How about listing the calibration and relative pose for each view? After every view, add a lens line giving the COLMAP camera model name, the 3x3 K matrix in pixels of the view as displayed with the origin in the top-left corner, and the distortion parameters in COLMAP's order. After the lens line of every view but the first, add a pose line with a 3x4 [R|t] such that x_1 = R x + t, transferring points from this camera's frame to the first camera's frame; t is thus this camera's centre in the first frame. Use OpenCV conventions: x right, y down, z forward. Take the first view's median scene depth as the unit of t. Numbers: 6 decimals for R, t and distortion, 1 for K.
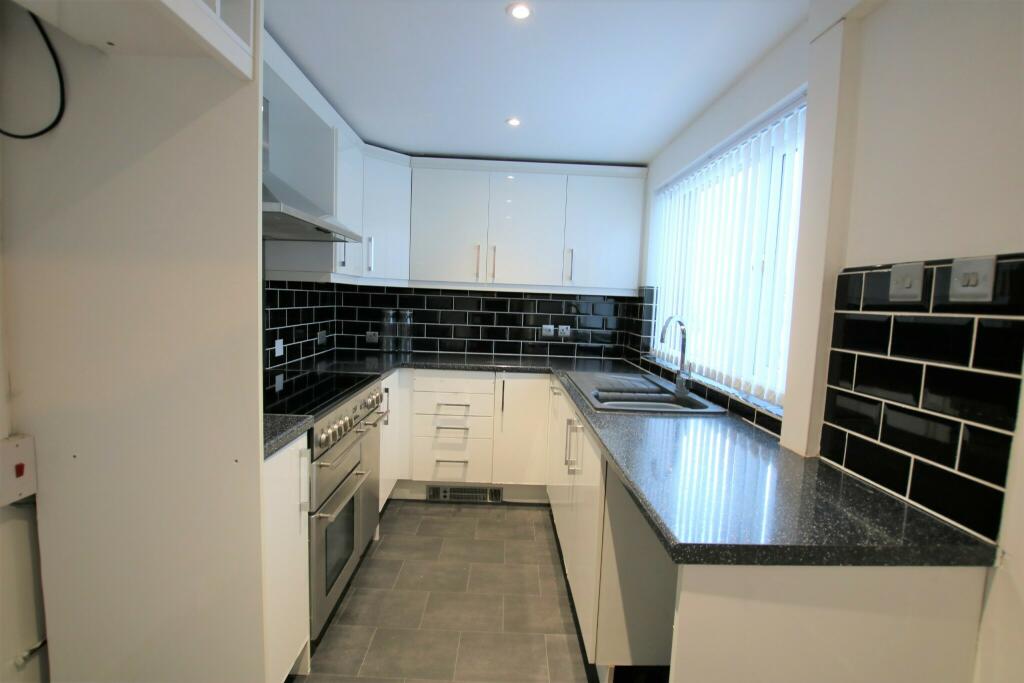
lens RADIAL K [[478.0, 0, 512.0], [0, 478.0, 341.5], [0, 0, 1]] dist [-0.028073, 0.000545]
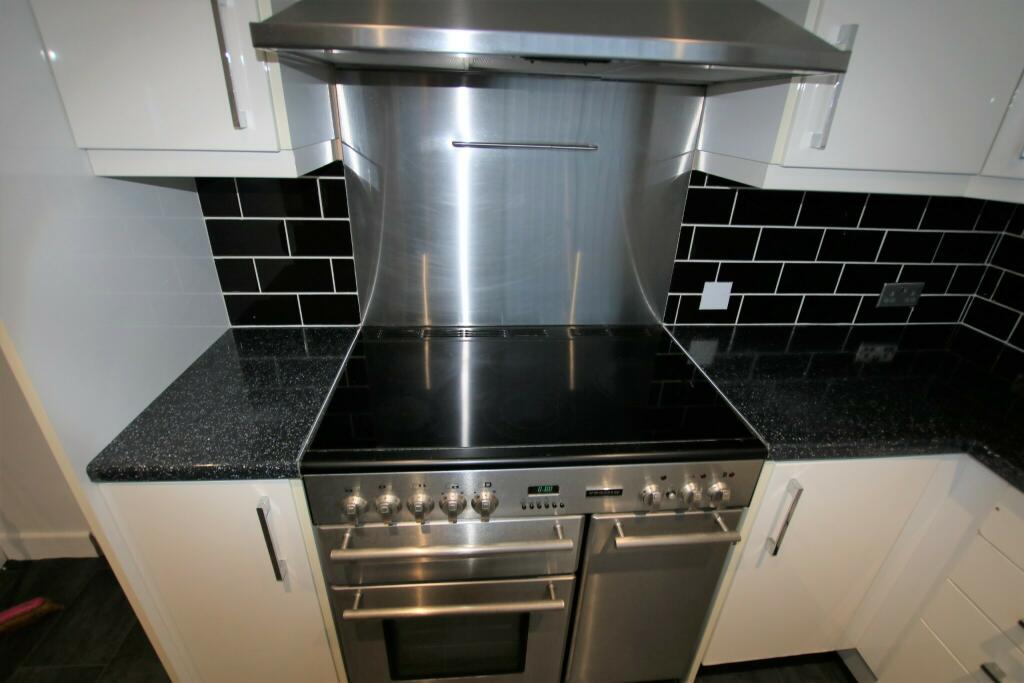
lens RADIAL K [[478.0, 0, 512.0], [0, 478.0, 341.5], [0, 0, 1]] dist [-0.028073, 0.000545]
pose [[0.065602, 0.405993, -0.911519, 0.020631], [-0.117588, 0.910267, 0.396973, -0.131028], [0.990893, 0.081142, 0.107455, 0.713090]]
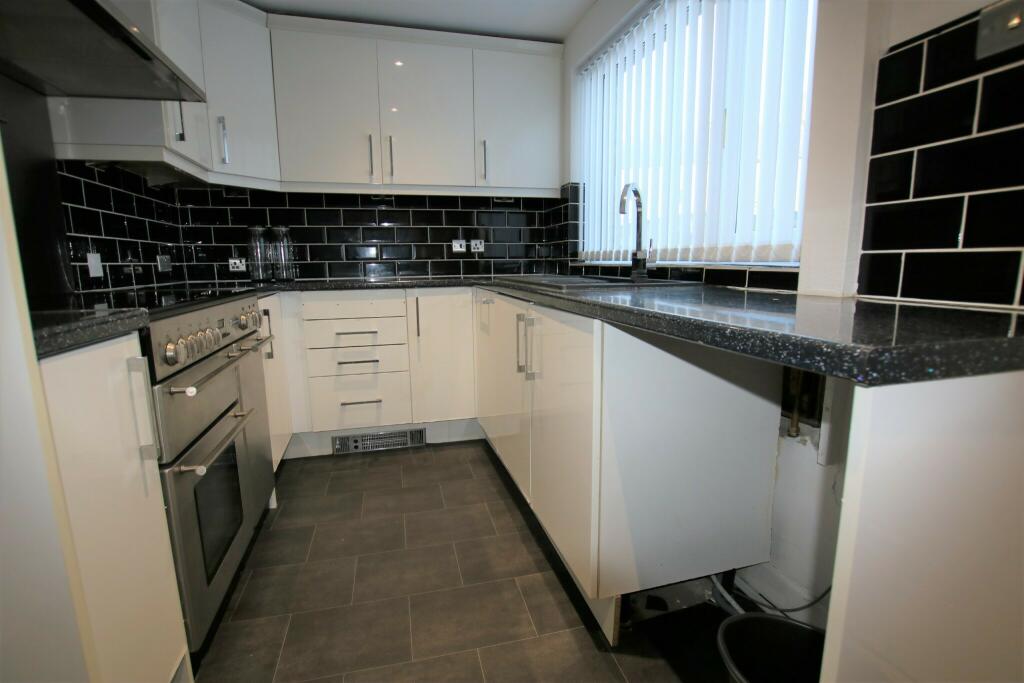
lens RADIAL K [[478.0, 0, 512.0], [0, 478.0, 341.5], [0, 0, 1]] dist [-0.028073, 0.000545]
pose [[0.969292, -0.089126, 0.229192, -0.061838], [0.070340, 0.993555, 0.088883, 0.107314], [-0.235636, -0.070033, 0.969315, 0.179149]]
